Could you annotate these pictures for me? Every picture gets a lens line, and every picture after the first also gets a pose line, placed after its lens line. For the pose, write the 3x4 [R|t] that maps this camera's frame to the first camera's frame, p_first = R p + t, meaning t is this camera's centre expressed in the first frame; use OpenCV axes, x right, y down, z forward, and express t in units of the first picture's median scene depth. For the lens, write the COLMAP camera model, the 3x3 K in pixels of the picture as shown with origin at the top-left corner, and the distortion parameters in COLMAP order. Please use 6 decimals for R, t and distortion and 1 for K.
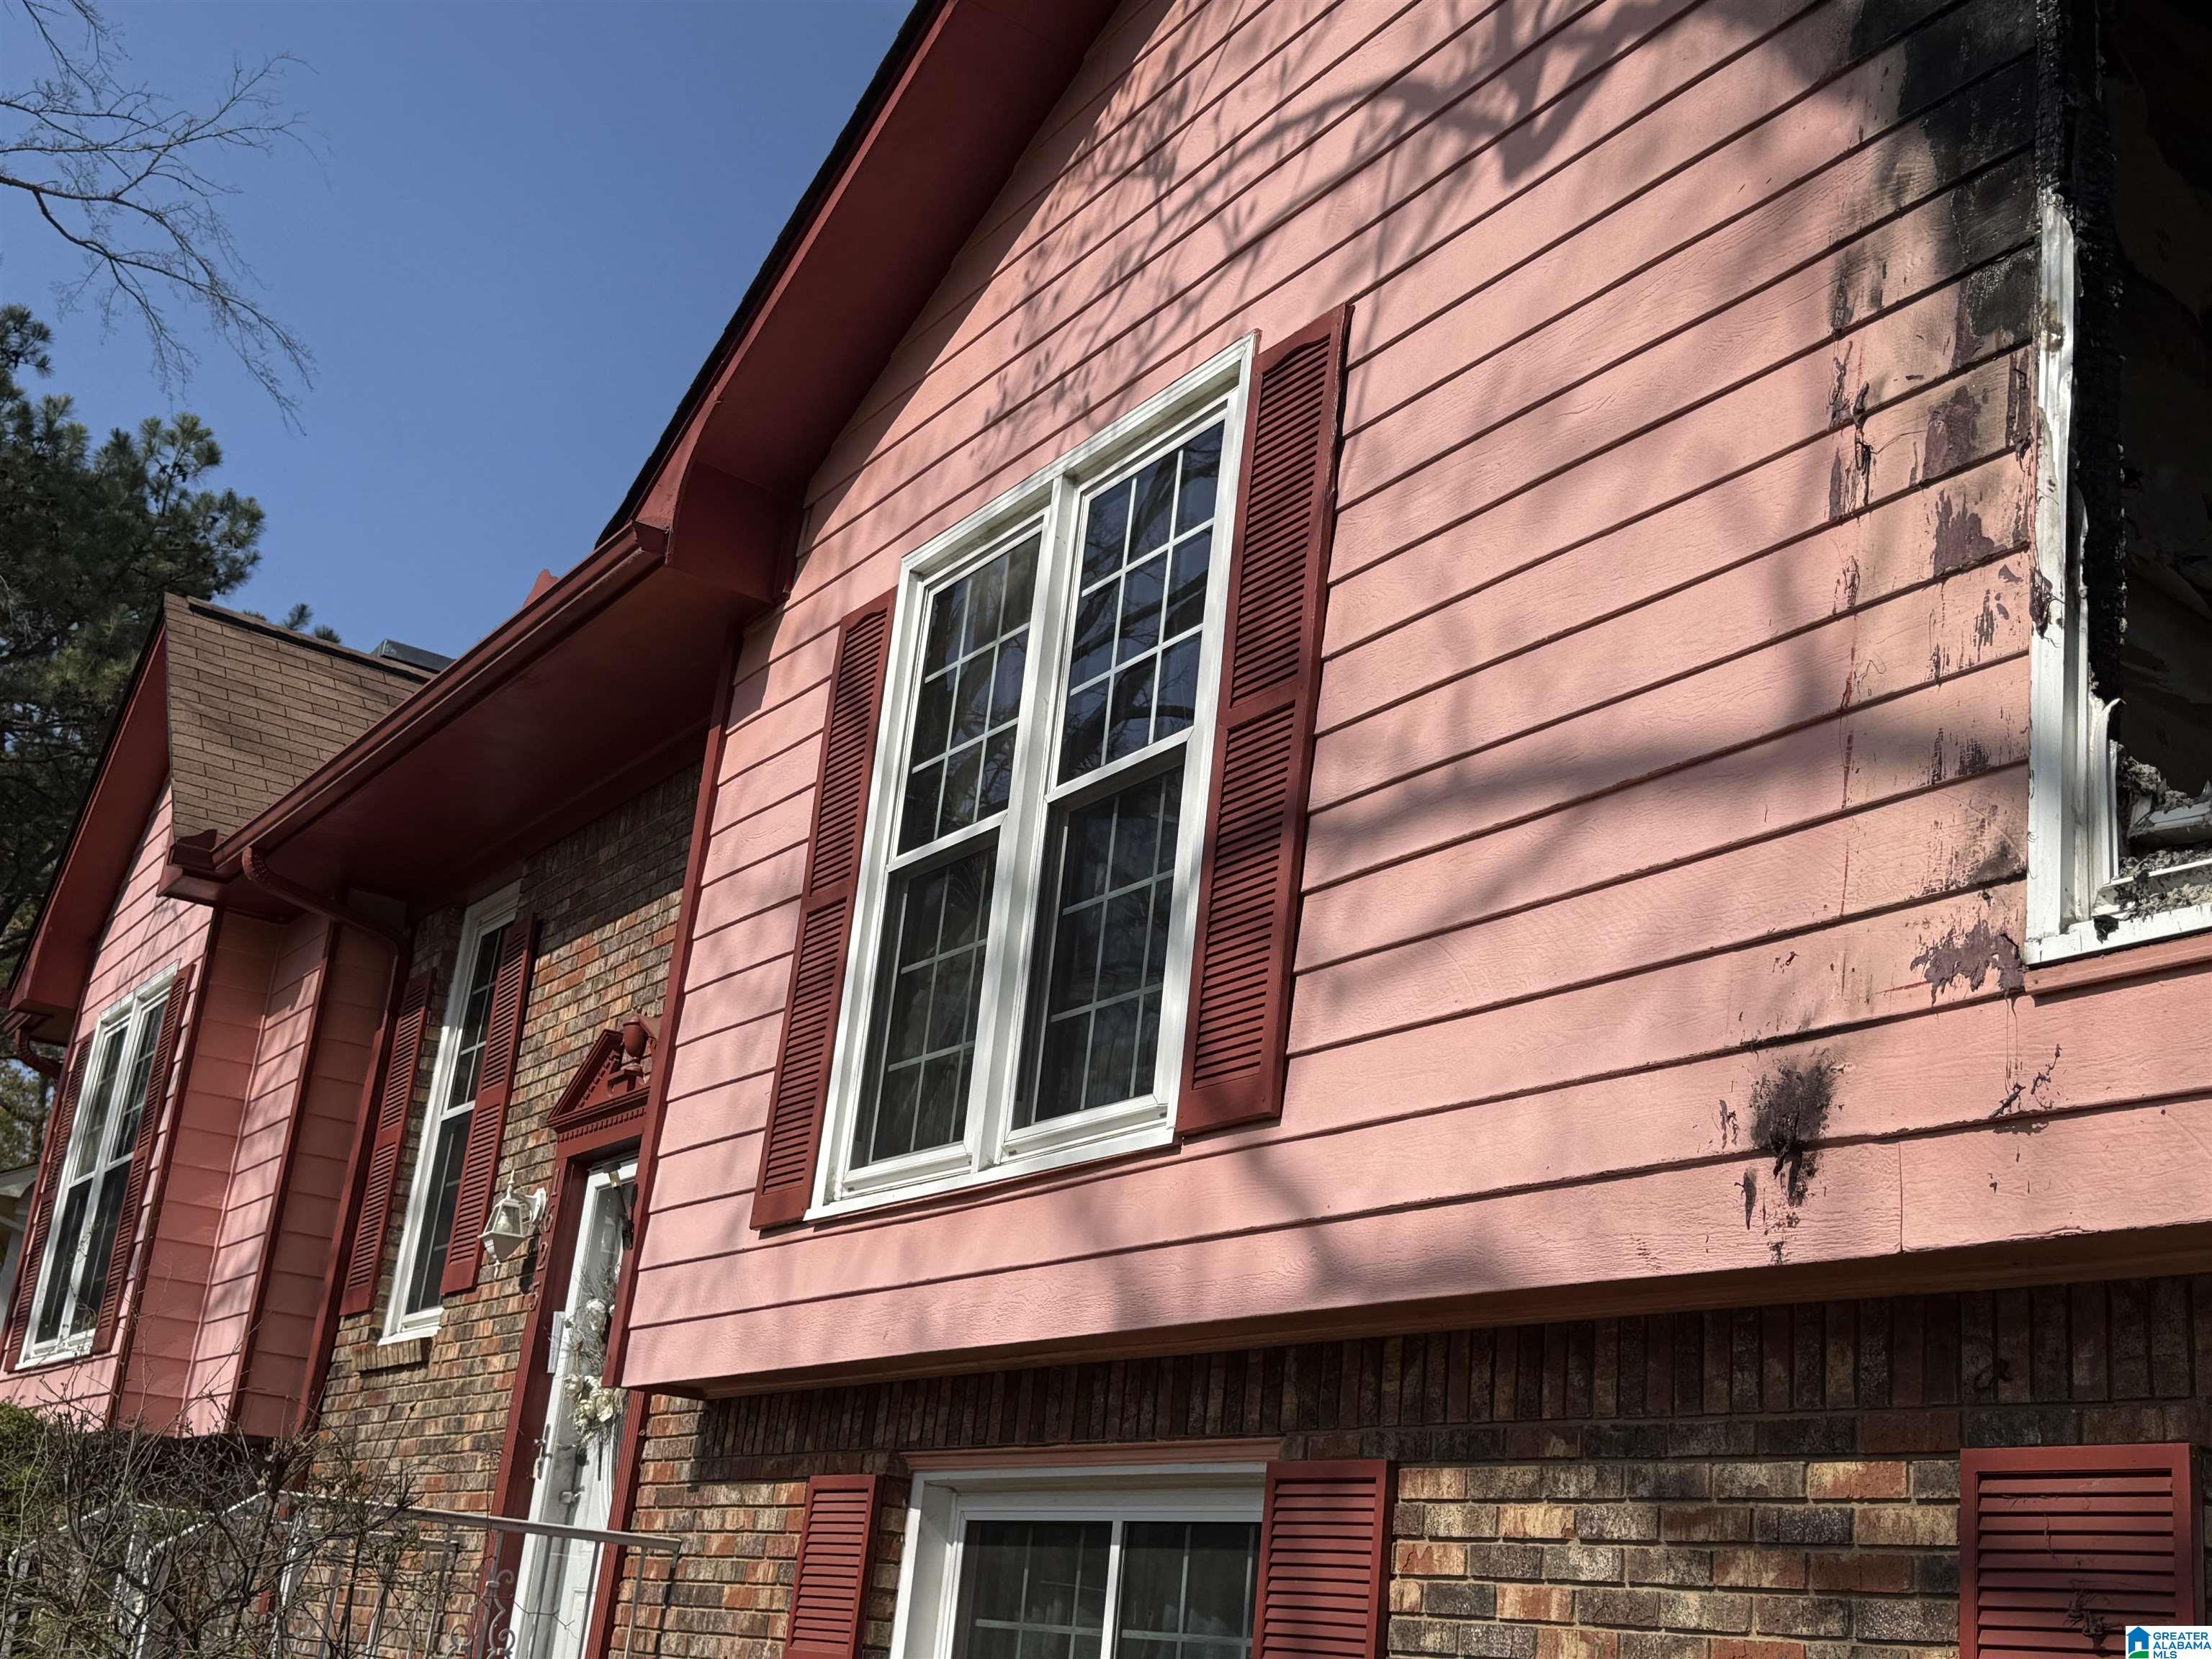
lens RADIAL K [[2539.4, 0, 1102.5], [0, 2539.4, 840.0], [0, 0, 1]] dist [0.193426, -0.455231]
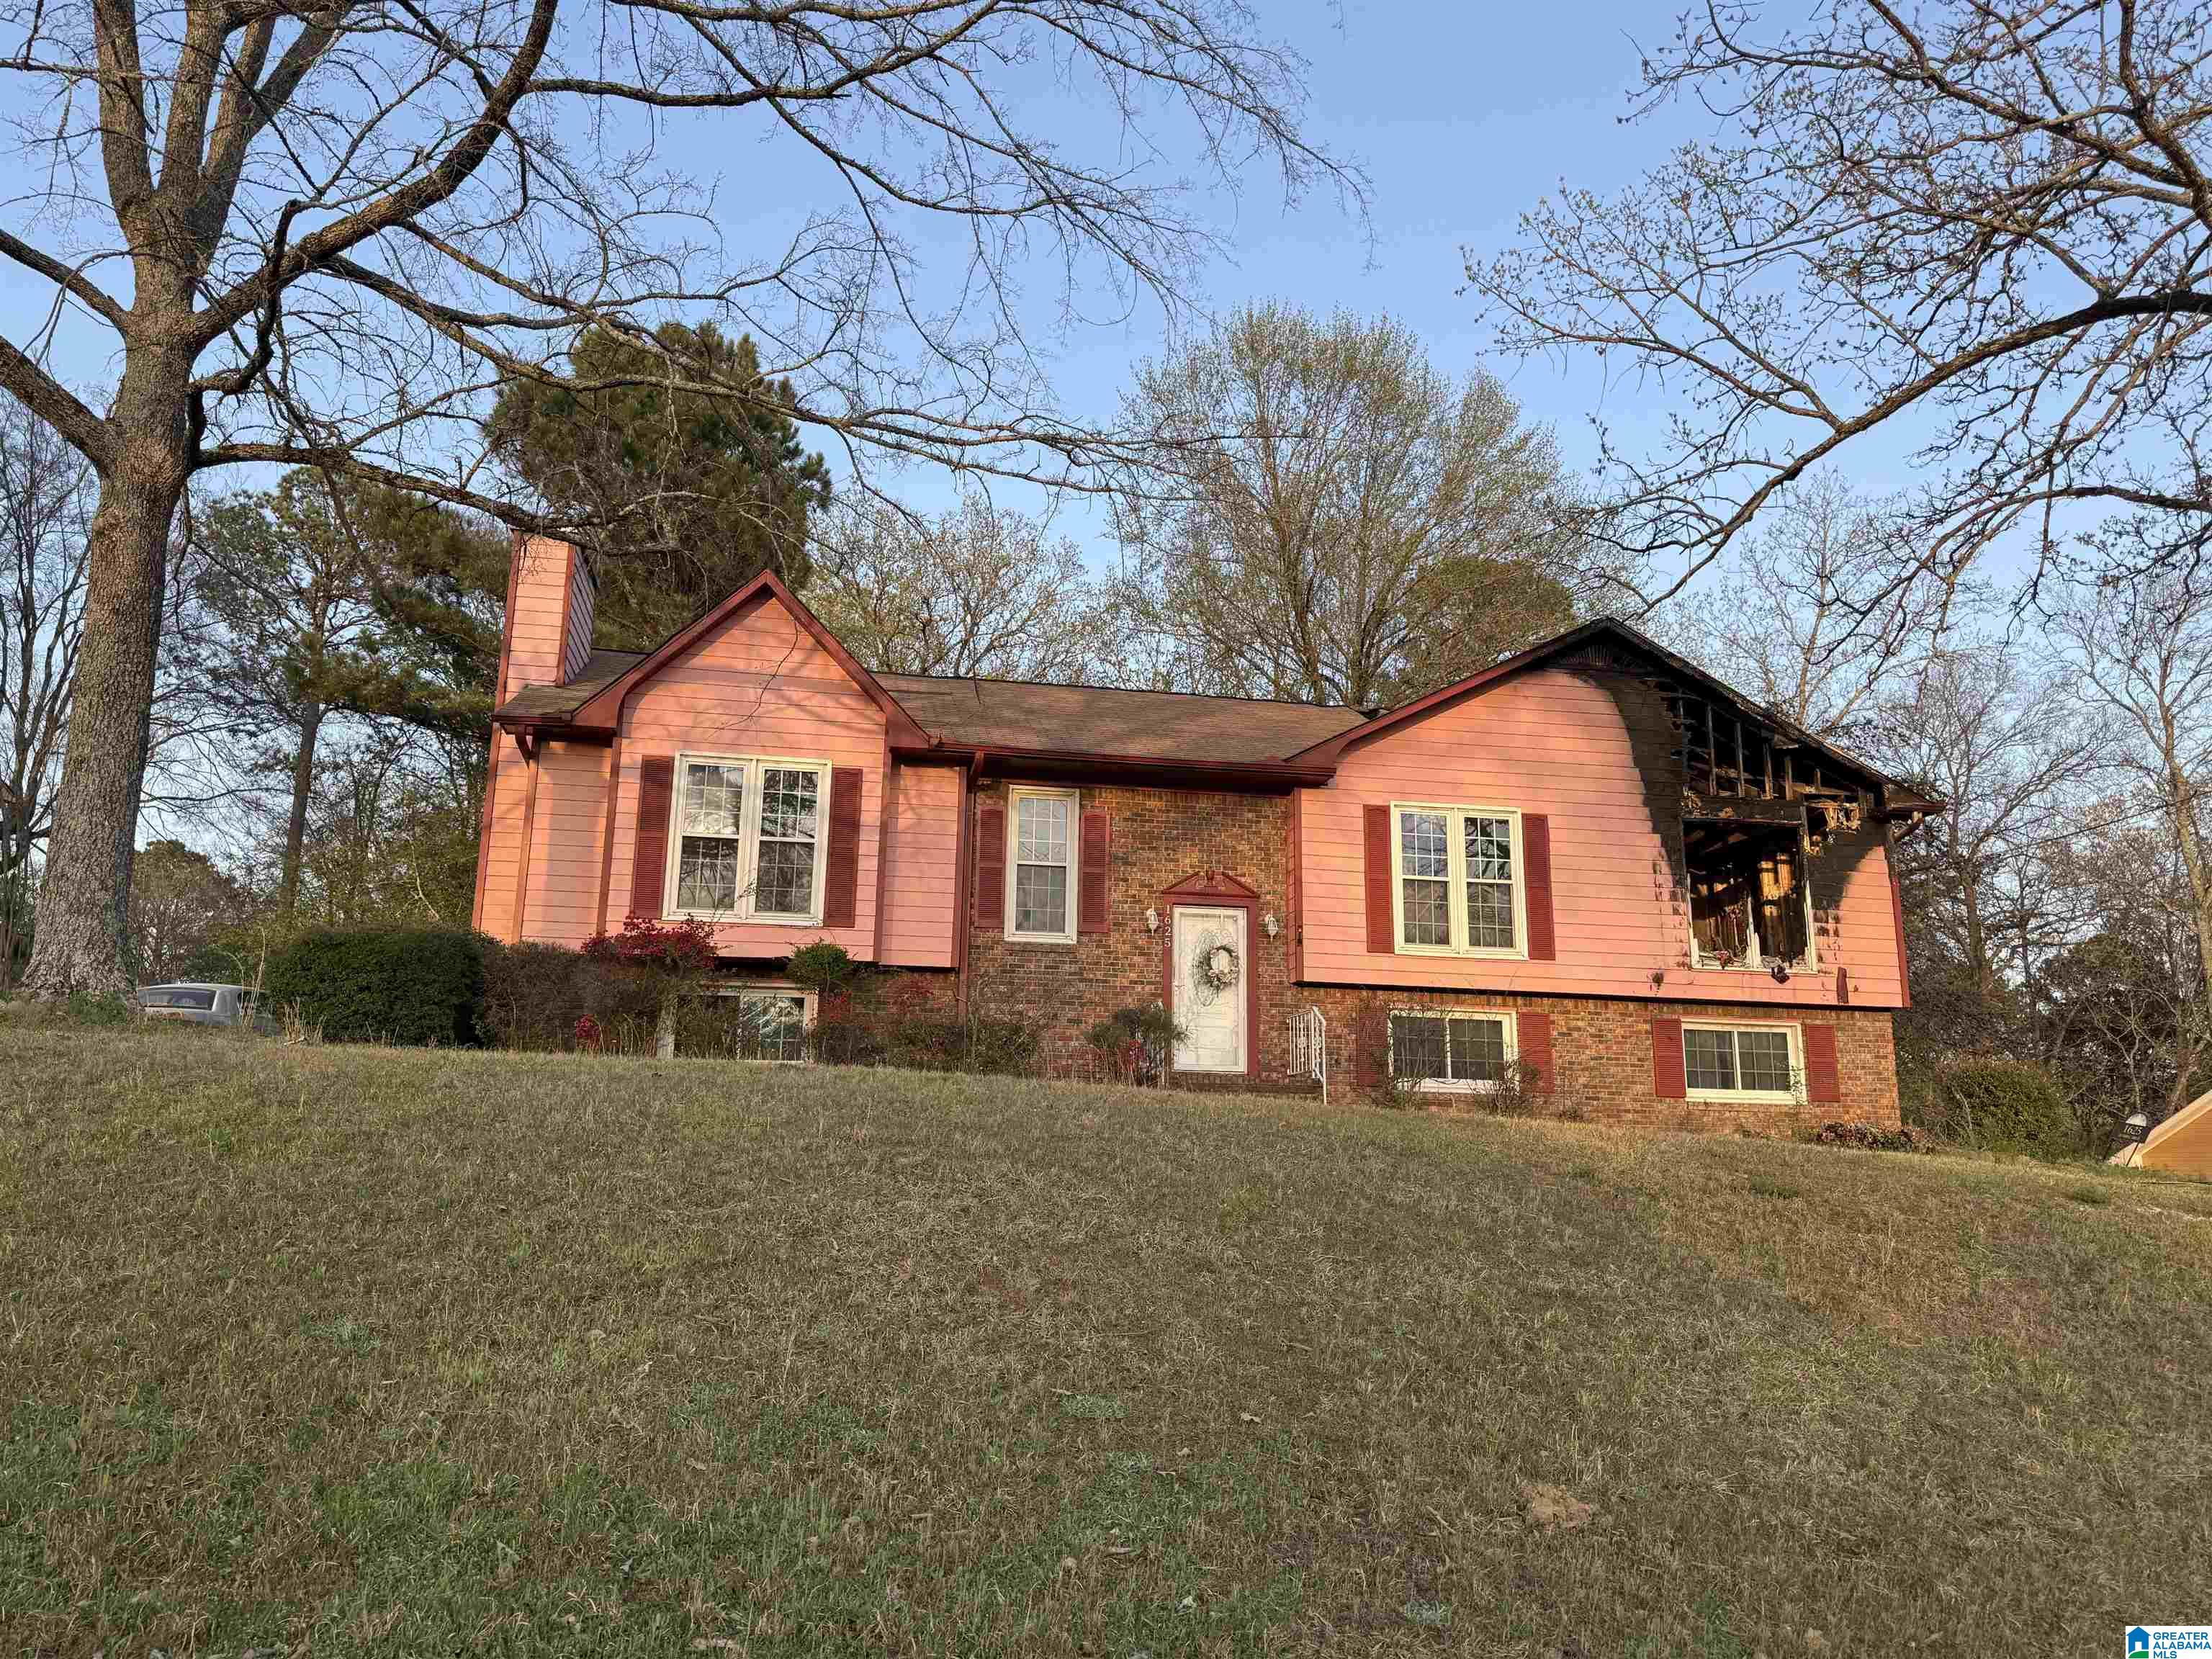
lens RADIAL K [[1557.8, 0, 1106.0], [0, 1557.8, 829.5], [0, 0, 1]] dist [0.042345, -0.055567]
pose [[0.393059, 0.112189, 0.912643, -3.662706], [-0.271503, 0.962436, -0.001378, 0.099586], [-0.878516, -0.247244, 0.408754, 0.461260]]
